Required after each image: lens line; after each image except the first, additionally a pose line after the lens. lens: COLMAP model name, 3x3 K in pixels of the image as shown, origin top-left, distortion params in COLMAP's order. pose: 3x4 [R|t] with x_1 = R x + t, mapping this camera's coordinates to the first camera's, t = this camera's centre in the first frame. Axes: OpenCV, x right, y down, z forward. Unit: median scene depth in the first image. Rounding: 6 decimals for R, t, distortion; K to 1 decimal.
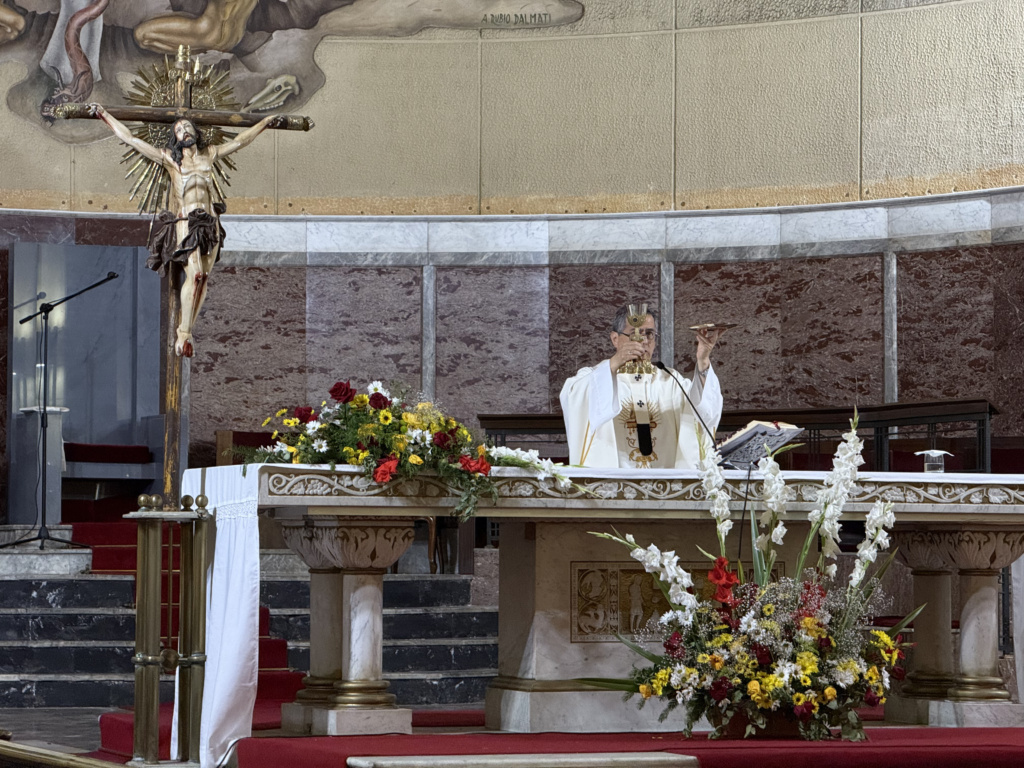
lens RADIAL K [[3578.7, 0, 503.5], [0, 3578.7, 382.0], [0, 0, 1]] dist [0.245727, 0.000000]
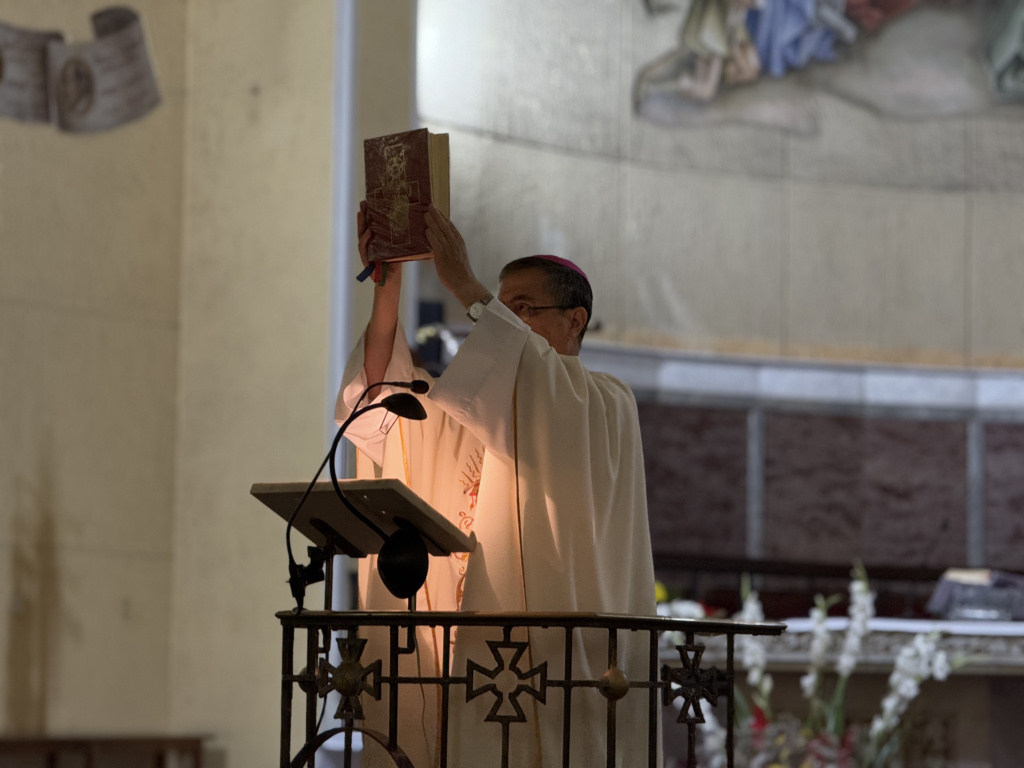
lens RADIAL K [[3578.7, 0, 498.9], [0, 3578.7, 335.1], [0, 0, 1]] dist [0.245727, 0.000000]
pose [[0.586291, -0.074888, -0.806632, 0.834928], [0.024097, 0.996890, -0.075037, 0.016466], [0.809742, 0.024556, 0.586272, 0.288355]]
